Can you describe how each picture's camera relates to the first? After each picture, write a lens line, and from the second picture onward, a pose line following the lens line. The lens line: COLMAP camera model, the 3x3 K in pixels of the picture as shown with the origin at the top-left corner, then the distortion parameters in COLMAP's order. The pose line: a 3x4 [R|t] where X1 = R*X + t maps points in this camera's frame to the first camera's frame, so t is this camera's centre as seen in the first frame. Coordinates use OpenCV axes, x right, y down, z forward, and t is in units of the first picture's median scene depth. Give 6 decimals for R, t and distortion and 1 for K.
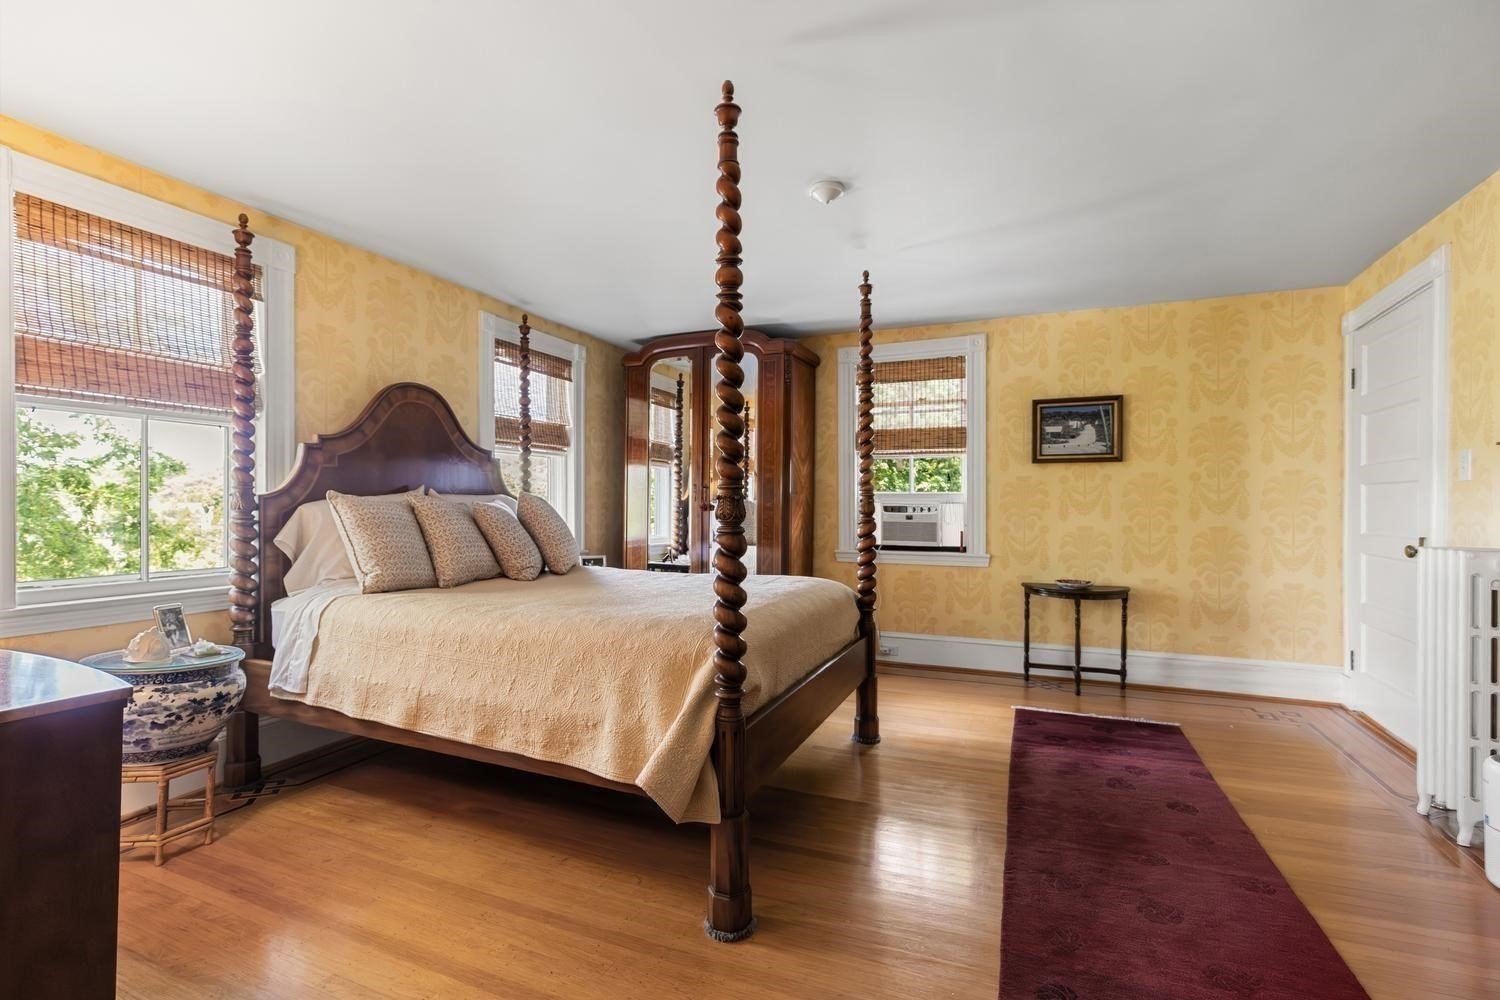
lens RADIAL K [[677.7, 0, 746.9], [0, 677.7, 503.9], [0, 0, 1]] dist [-0.000419, -0.000070]
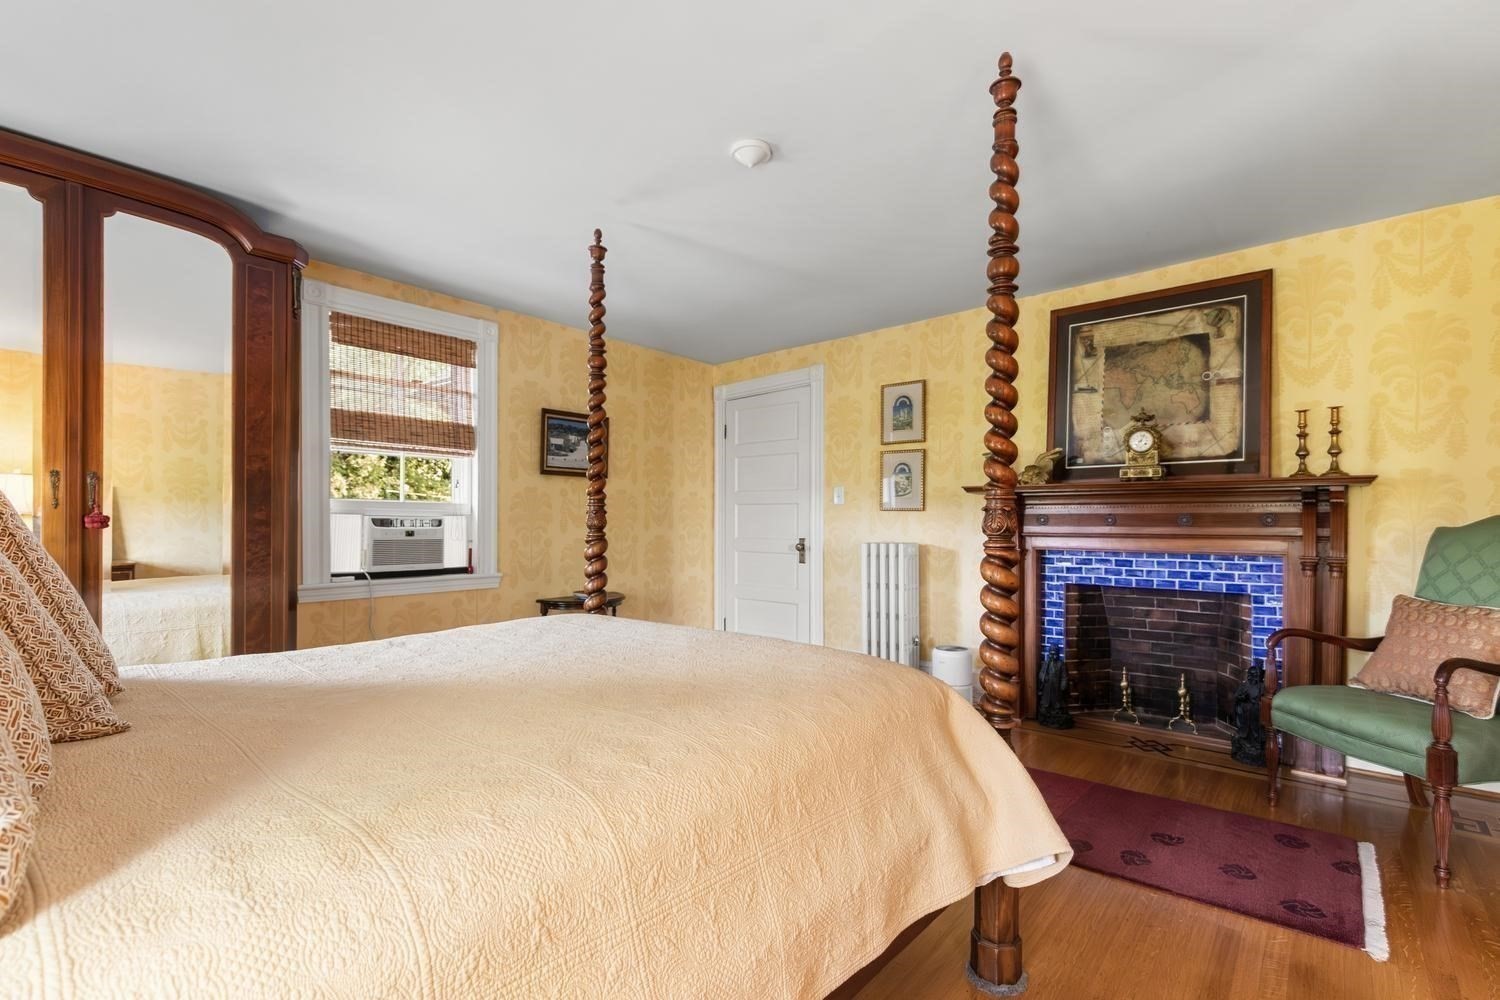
lens RADIAL K [[677.7, 0, 751.6], [0, 677.7, 515.3], [0, 0, 1]] dist [-0.000419, -0.000070]
pose [[0.291143, 0.005691, 0.956662, -0.408899], [-0.005788, 0.999974, -0.004188, 0.000676], [-0.956662, -0.004318, 0.291169, 0.437966]]
